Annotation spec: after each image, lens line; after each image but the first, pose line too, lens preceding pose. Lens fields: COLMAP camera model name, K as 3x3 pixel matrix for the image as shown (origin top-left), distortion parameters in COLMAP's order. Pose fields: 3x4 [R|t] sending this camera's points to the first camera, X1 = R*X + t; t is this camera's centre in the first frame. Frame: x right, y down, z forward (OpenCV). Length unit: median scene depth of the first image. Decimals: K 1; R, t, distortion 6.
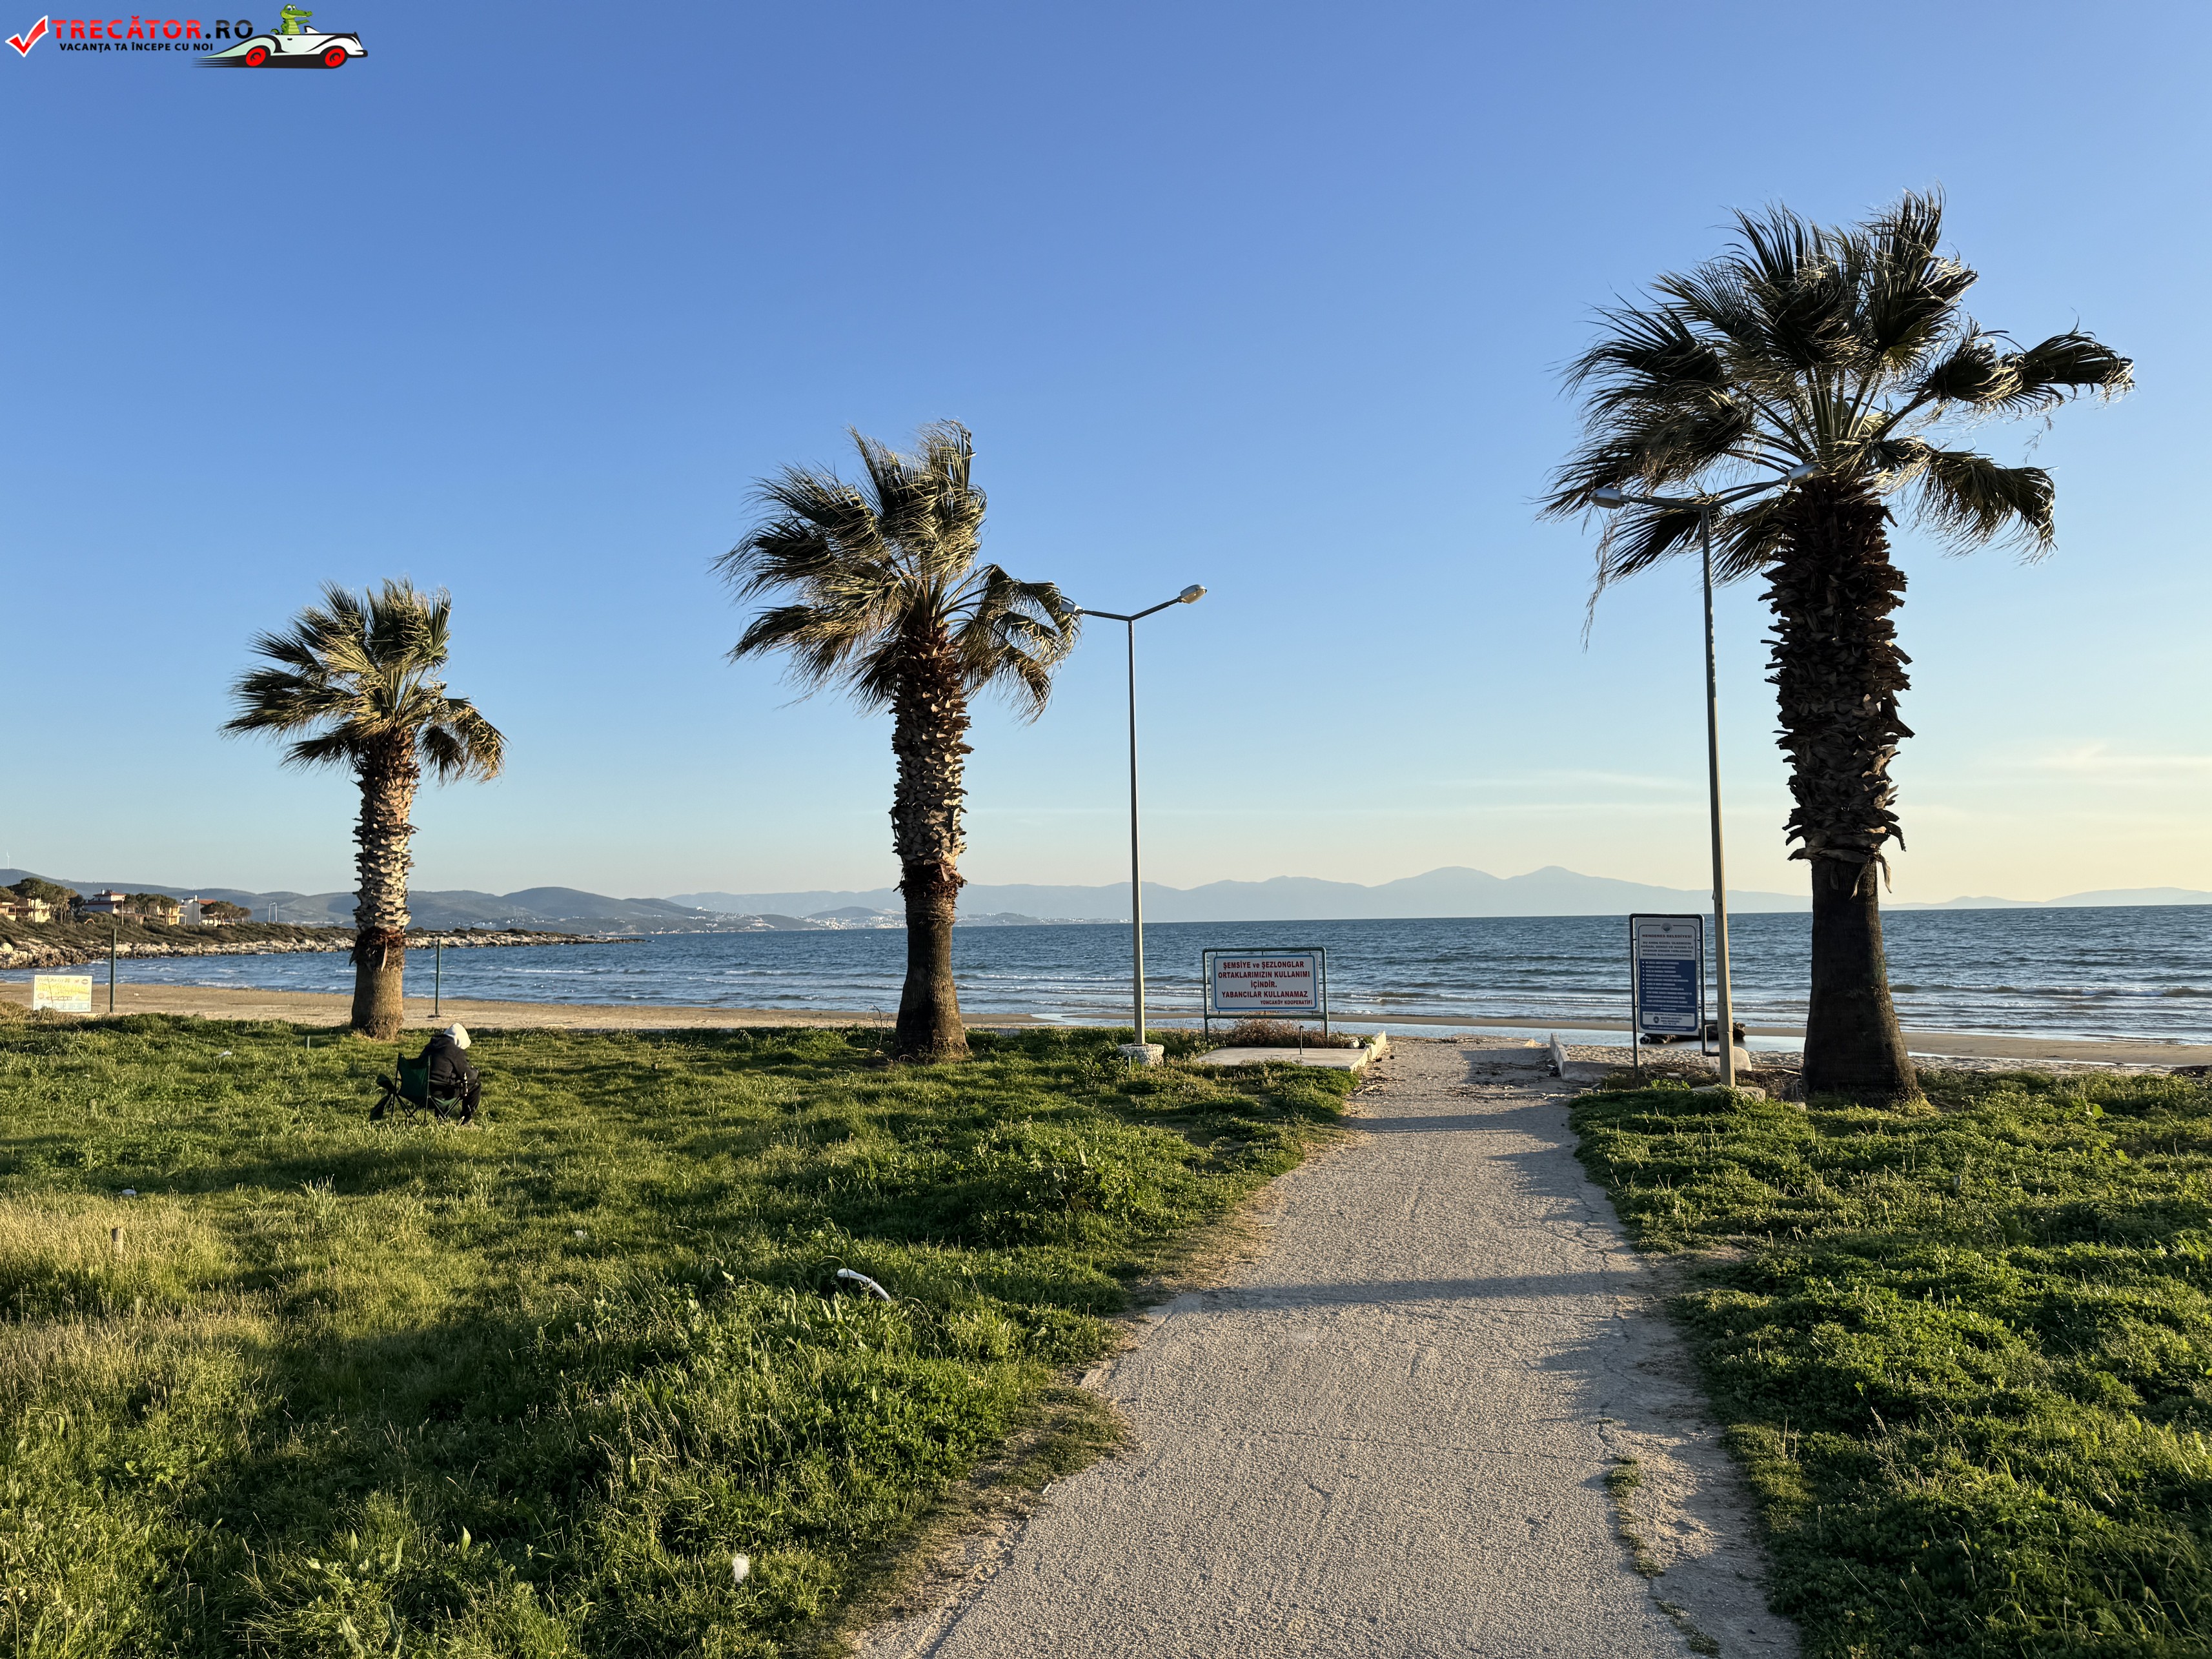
lens RADIAL K [[1473.7, 0, 1106.0], [0, 1473.7, 829.5], [0, 0, 1]] dist [0.010027, -0.040952]
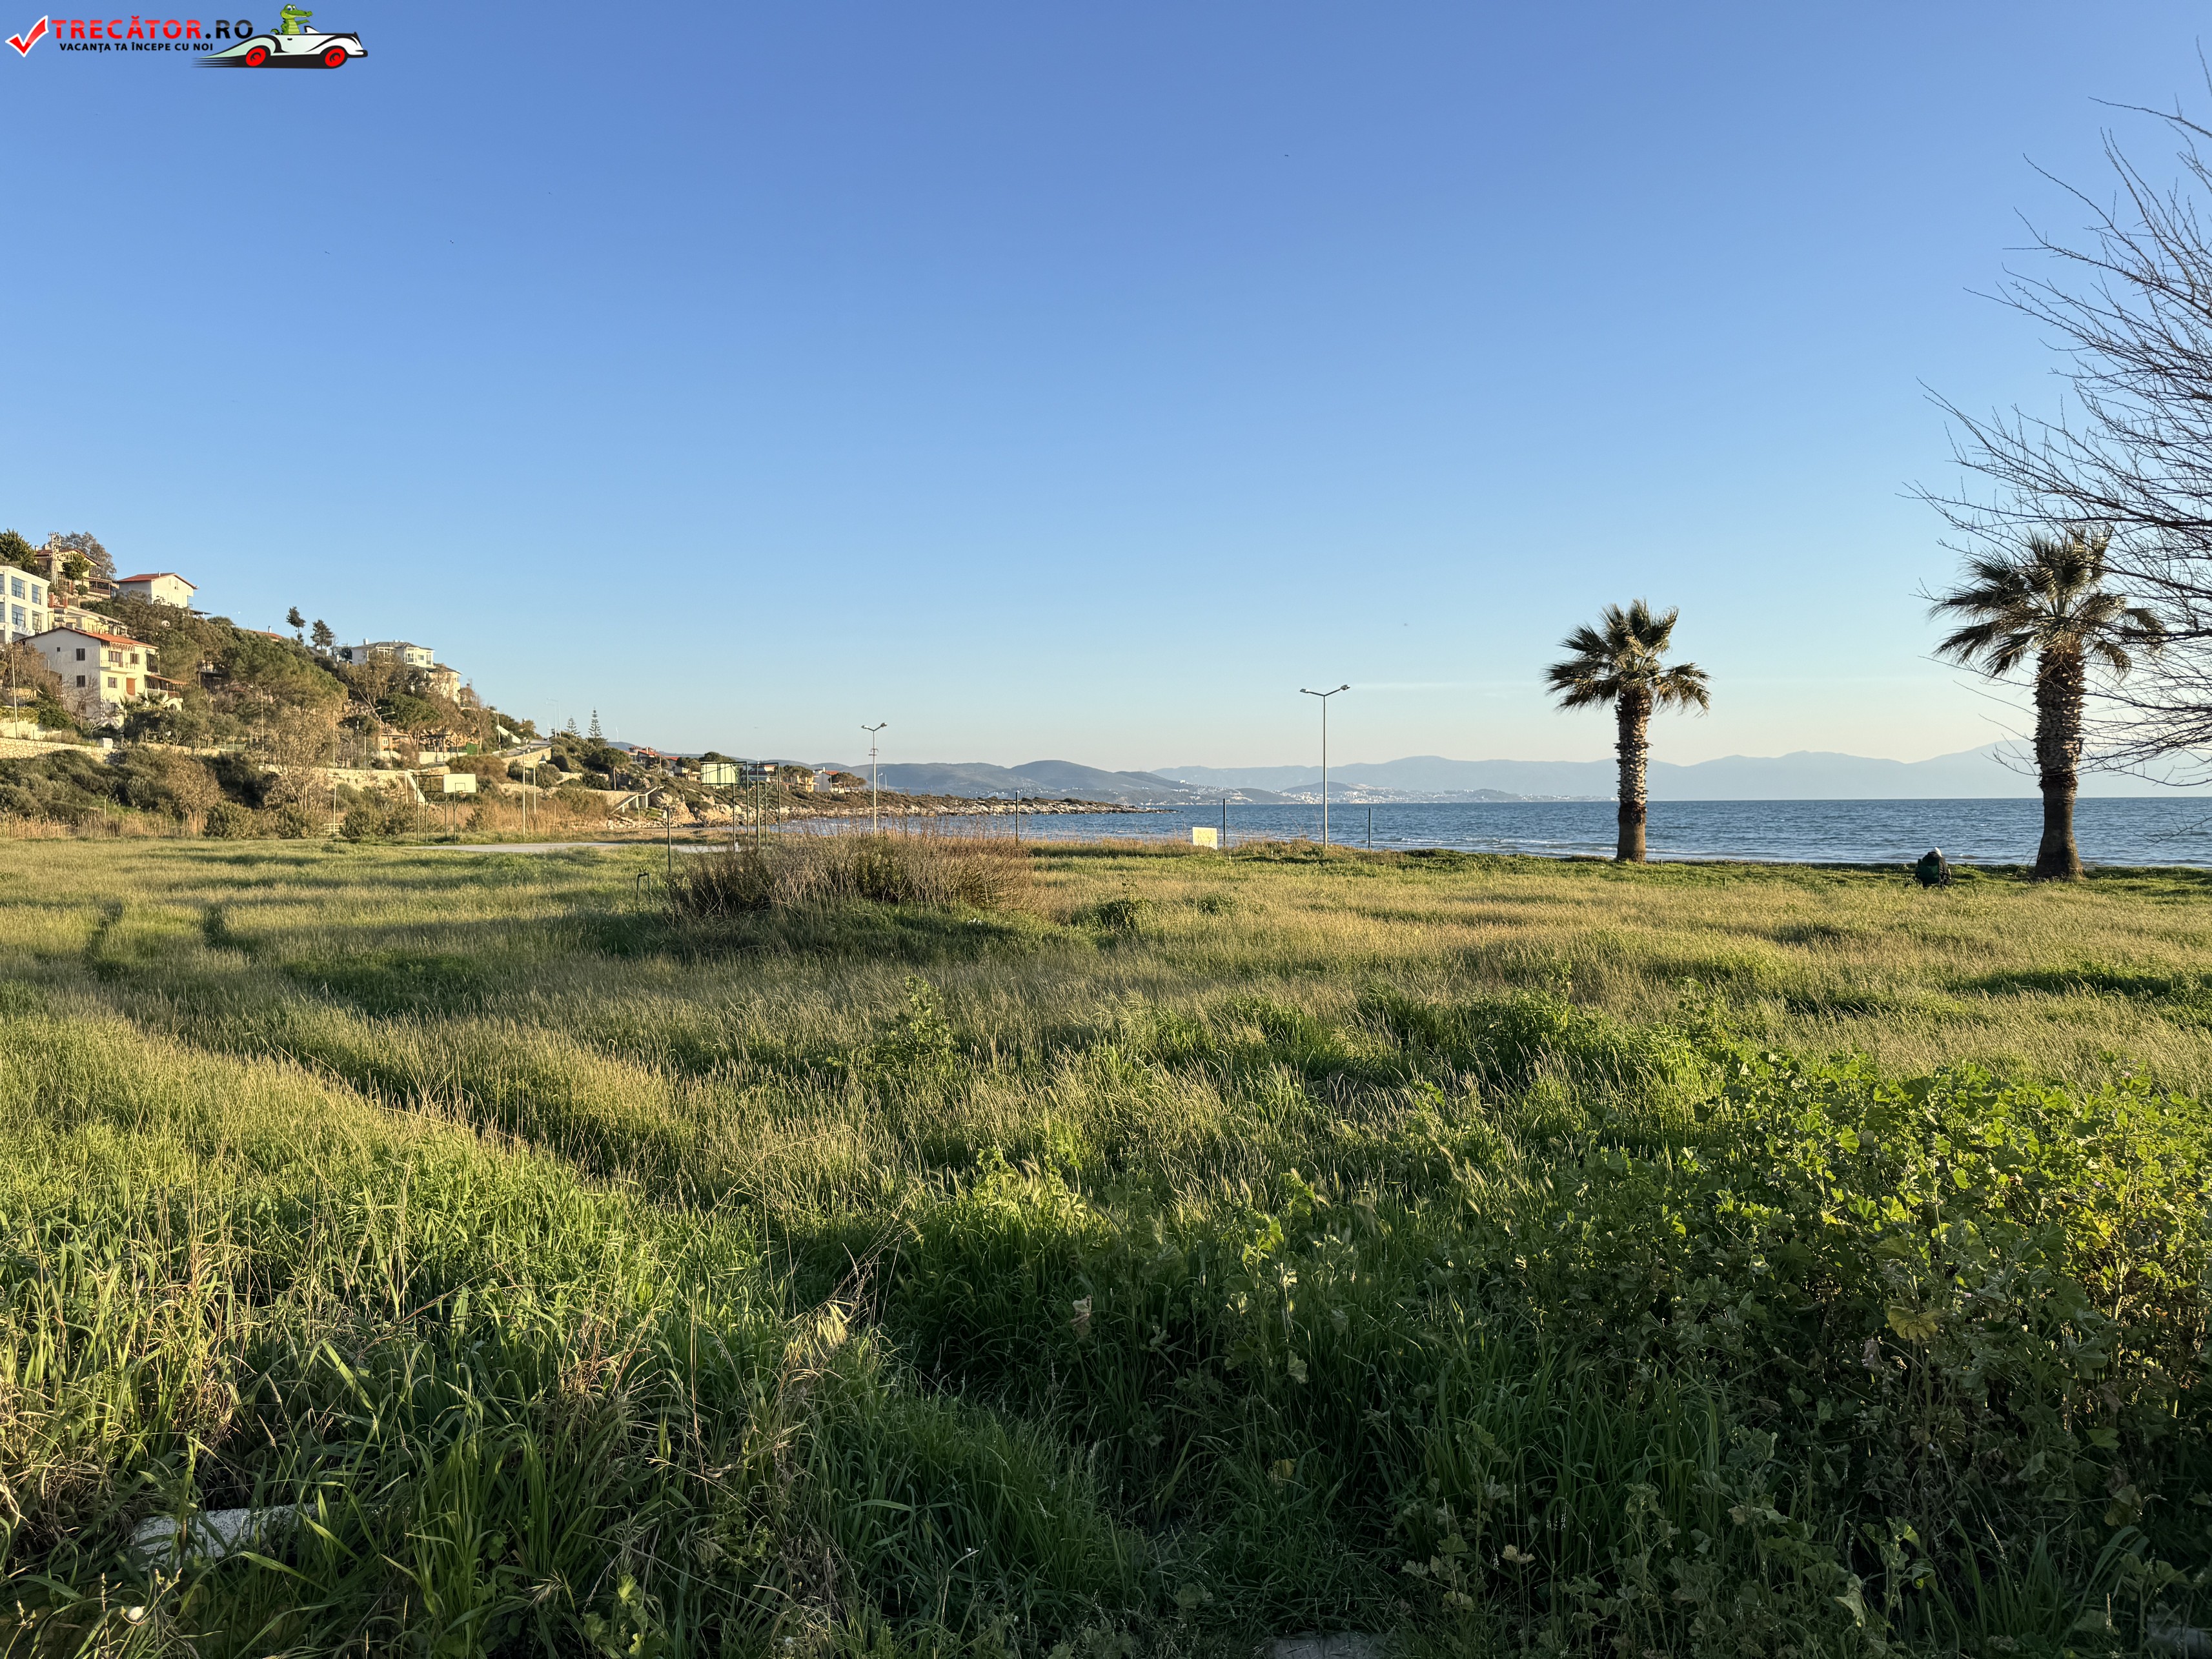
lens RADIAL K [[1473.7, 0, 1106.0], [0, 1473.7, 829.5], [0, 0, 1]] dist [0.010027, -0.040952]
pose [[0.947701, 0.020874, -0.318475, -0.032154], [0.006247, 0.996455, 0.083900, -0.003102], [0.319097, -0.081502, 0.944211, -0.051399]]
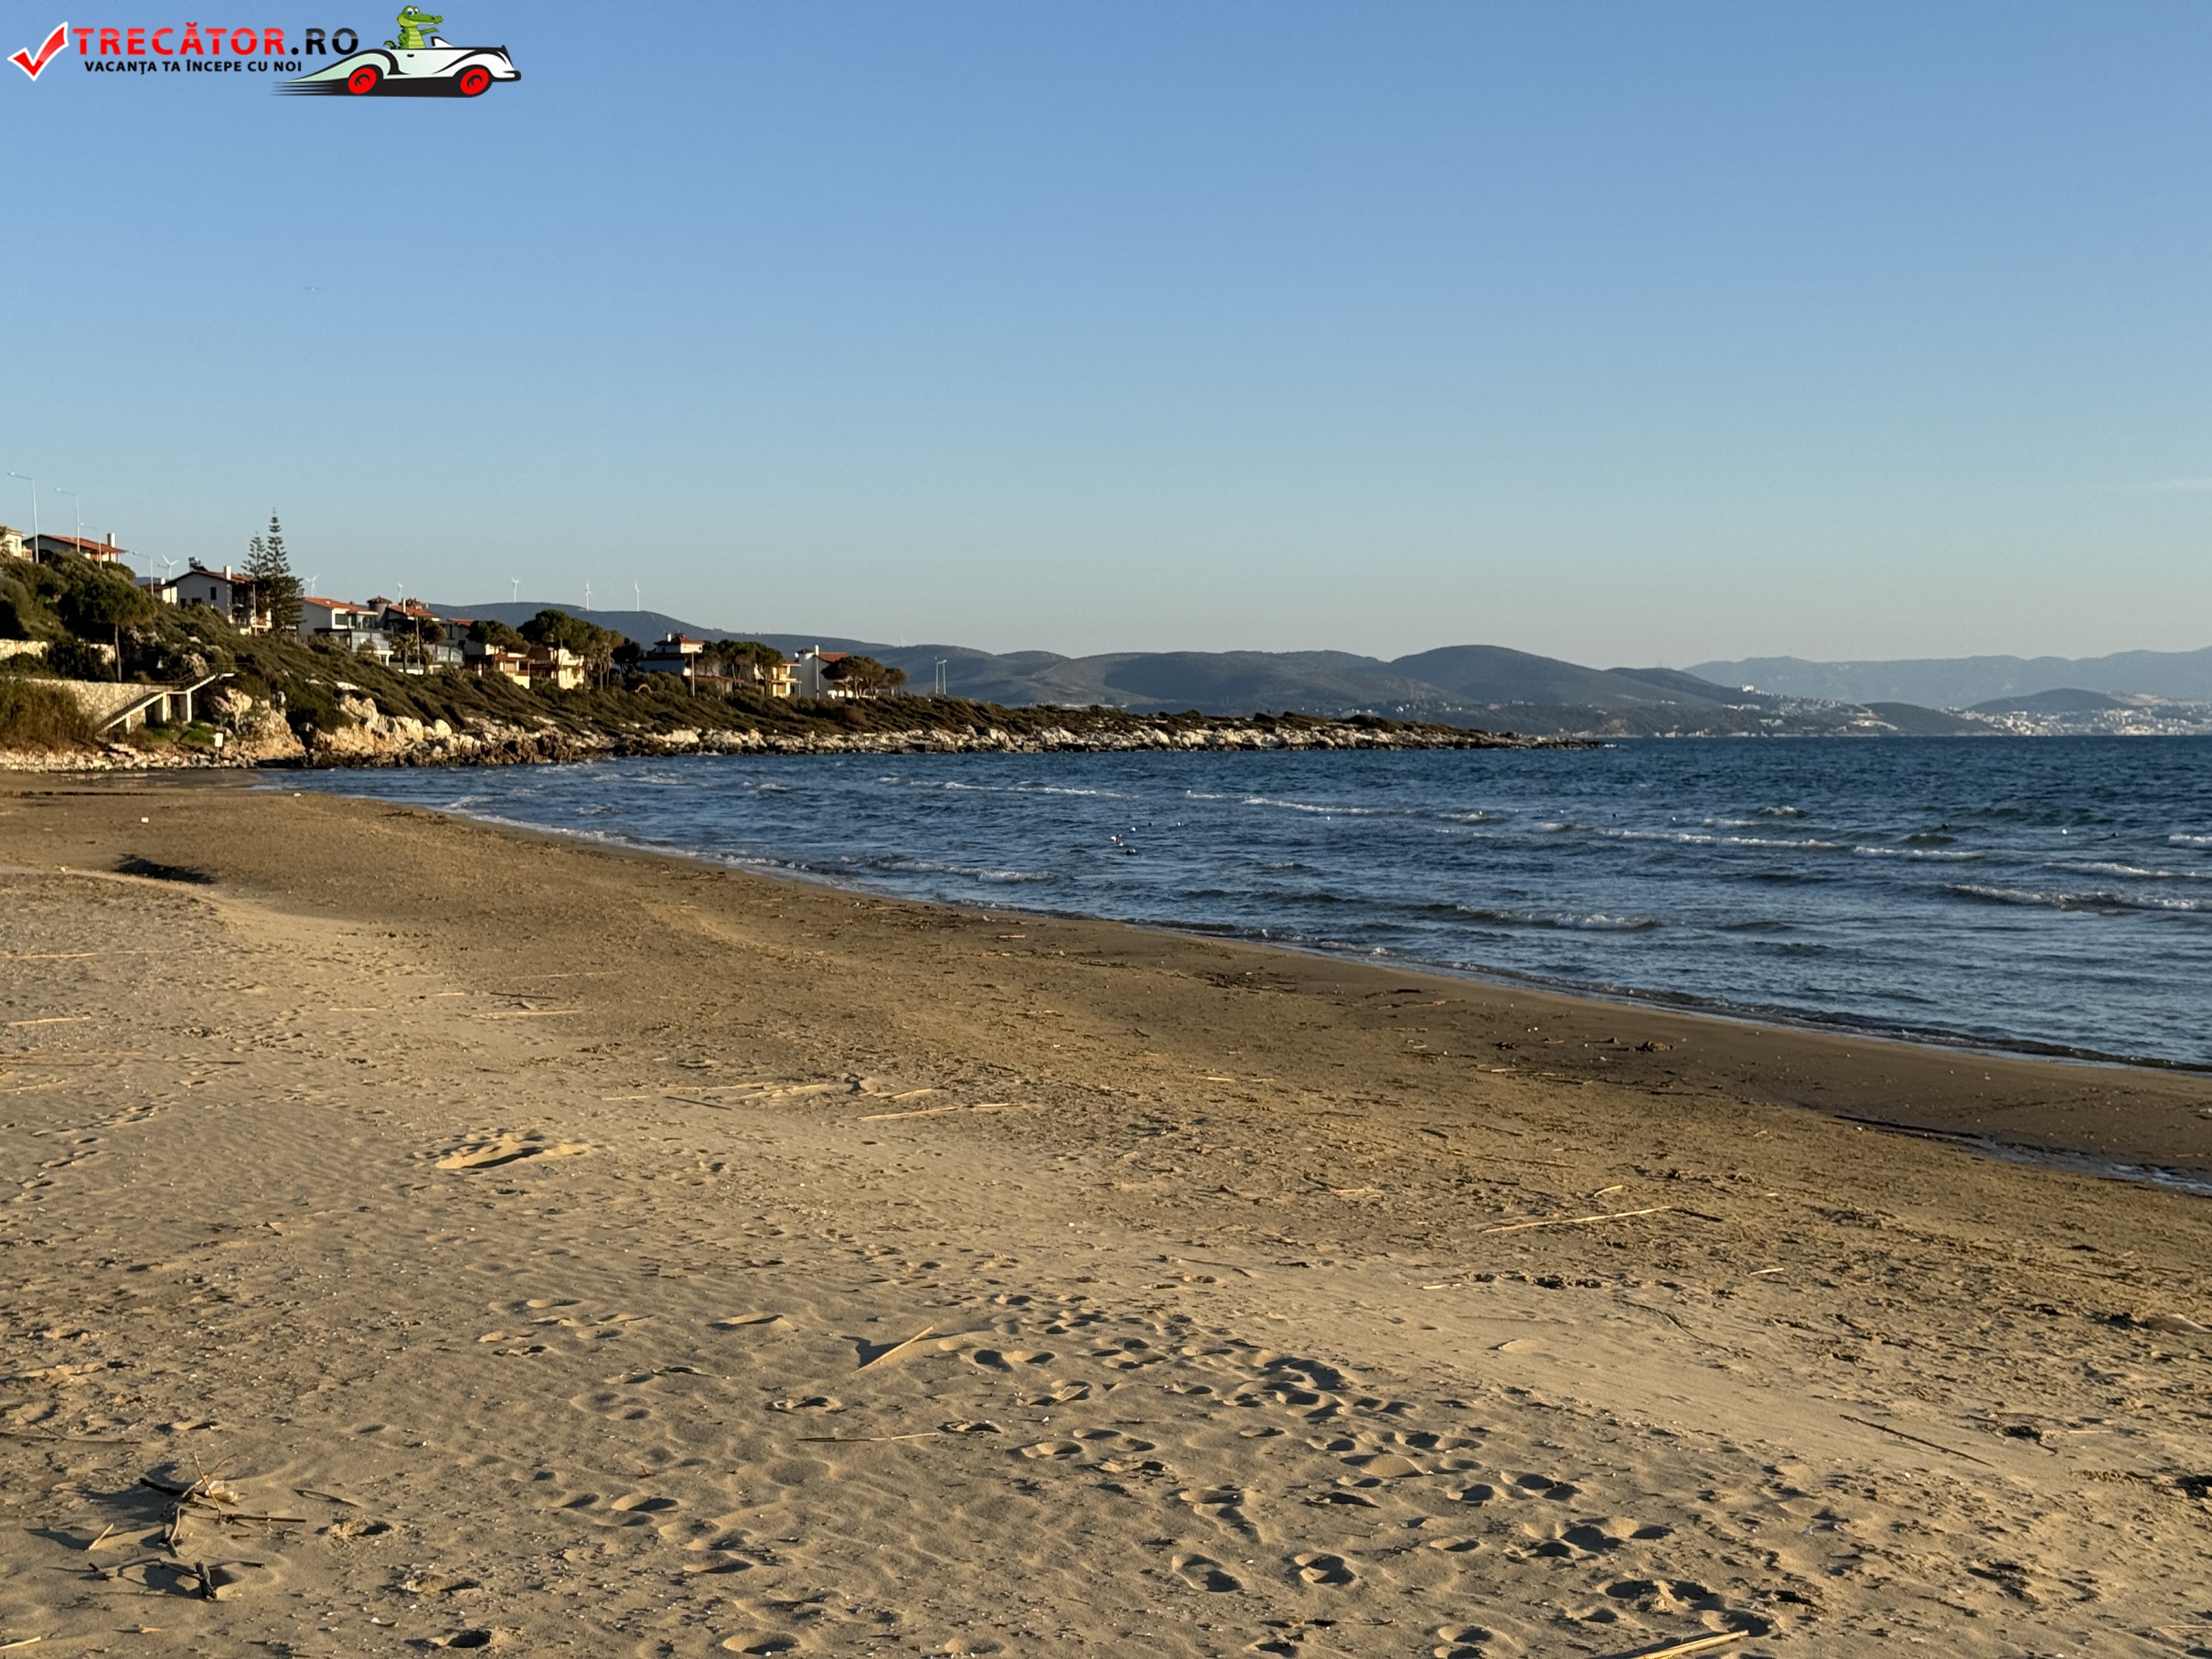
lens RADIAL K [[2901.5, 0, 1106.0], [0, 2901.5, 829.5], [0, 0, 1]] dist [0.107426, 0.030359]
pose [[0.884437, 0.036178, -0.465255, -0.013667], [0.010977, 0.995102, 0.098247, 0.008479], [0.466531, -0.092000, 0.879707, 0.093084]]
